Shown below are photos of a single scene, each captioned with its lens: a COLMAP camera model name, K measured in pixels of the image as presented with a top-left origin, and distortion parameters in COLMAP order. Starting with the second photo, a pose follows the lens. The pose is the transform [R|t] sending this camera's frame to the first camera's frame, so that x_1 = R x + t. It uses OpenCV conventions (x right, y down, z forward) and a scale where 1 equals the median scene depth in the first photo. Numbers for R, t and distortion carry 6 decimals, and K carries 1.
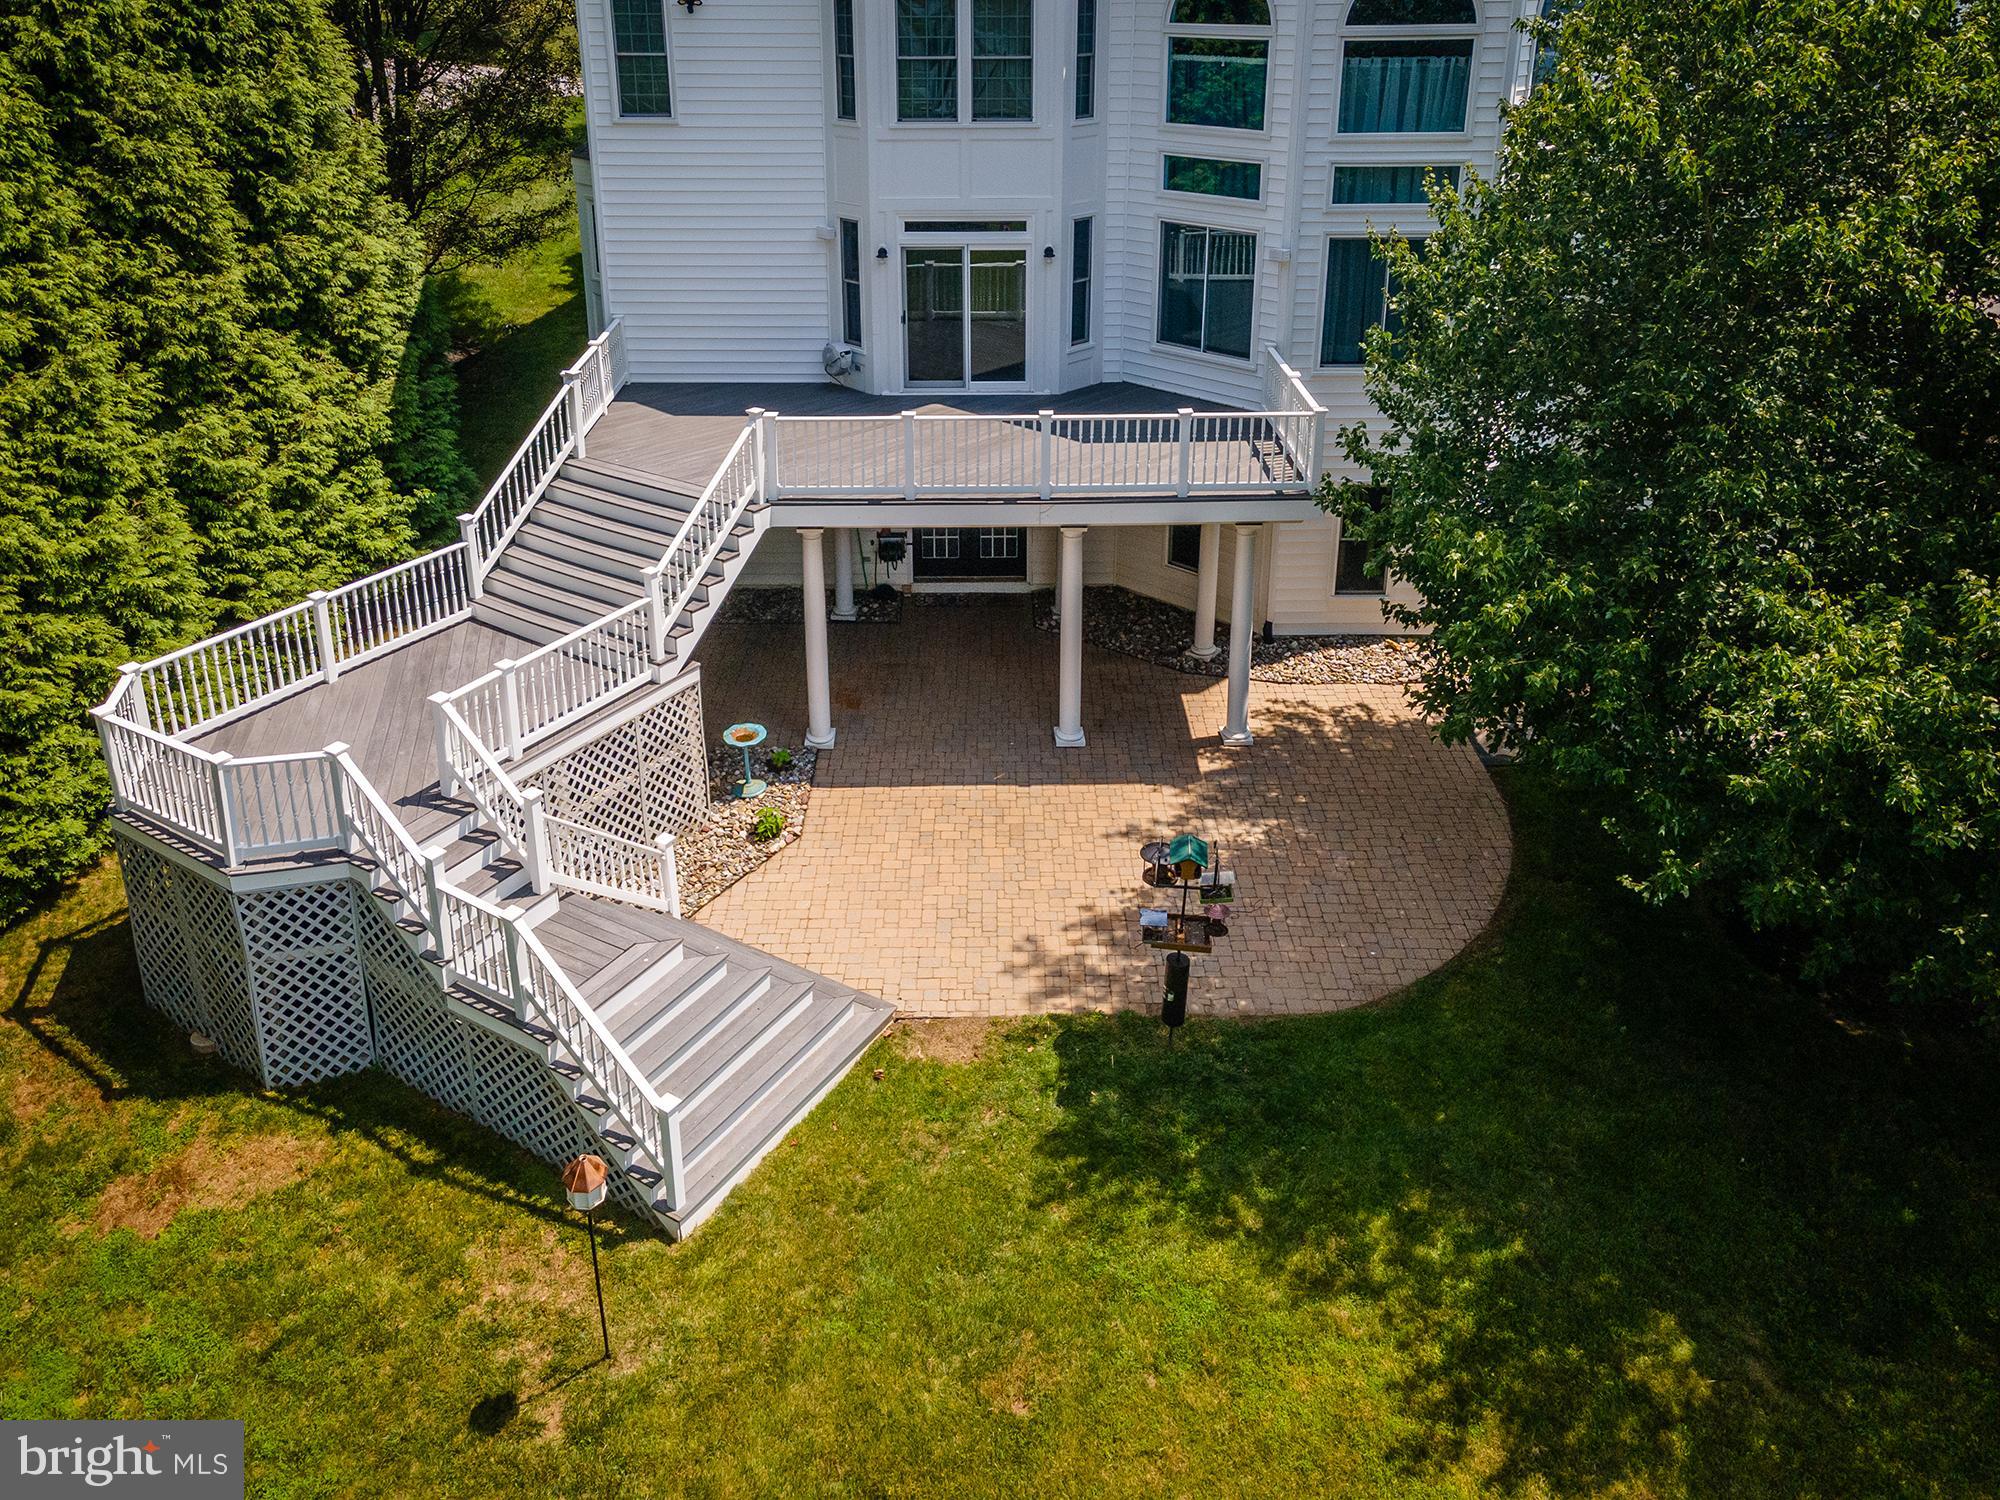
lens RADIAL K [[1760.9, 0, 961.9], [0, 1760.9, 592.9], [0, 0, 1]] dist [0.016755, -0.000779]
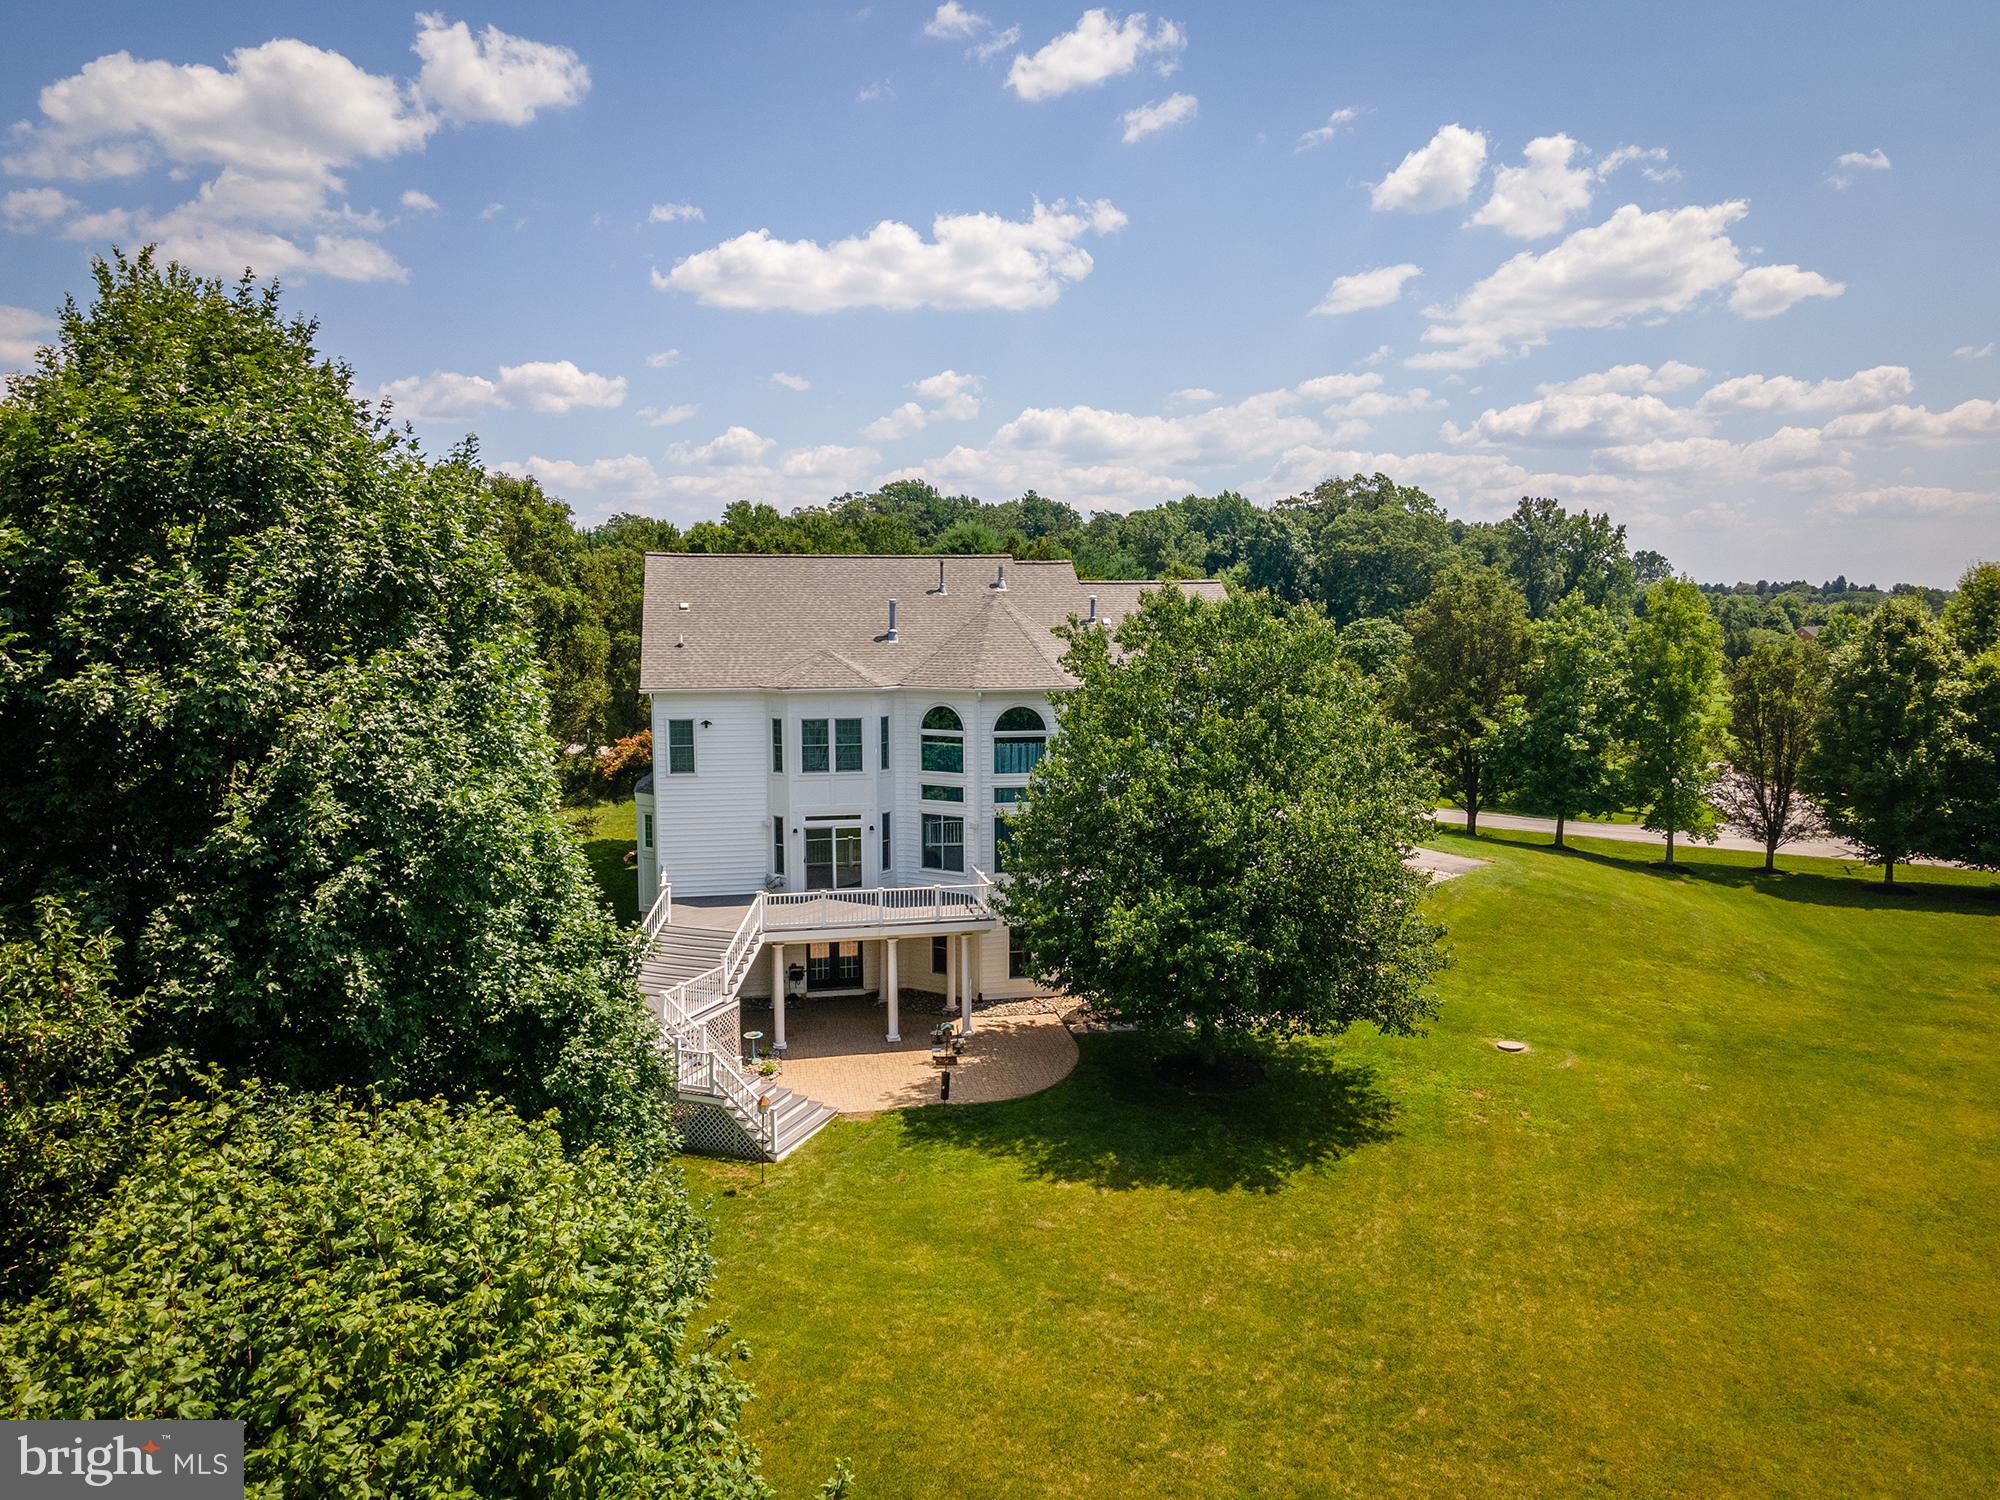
lens RADIAL K [[1399.3, 0, 980.8], [0, 1399.3, 739.3], [0, 0, 1]] dist [0.026665, -0.002187]
pose [[0.986177, -0.016841, 0.164836, -0.115198], [0.060813, 0.962184, -0.265525, 0.194448], [-0.154131, 0.271879, 0.949908, -0.804147]]
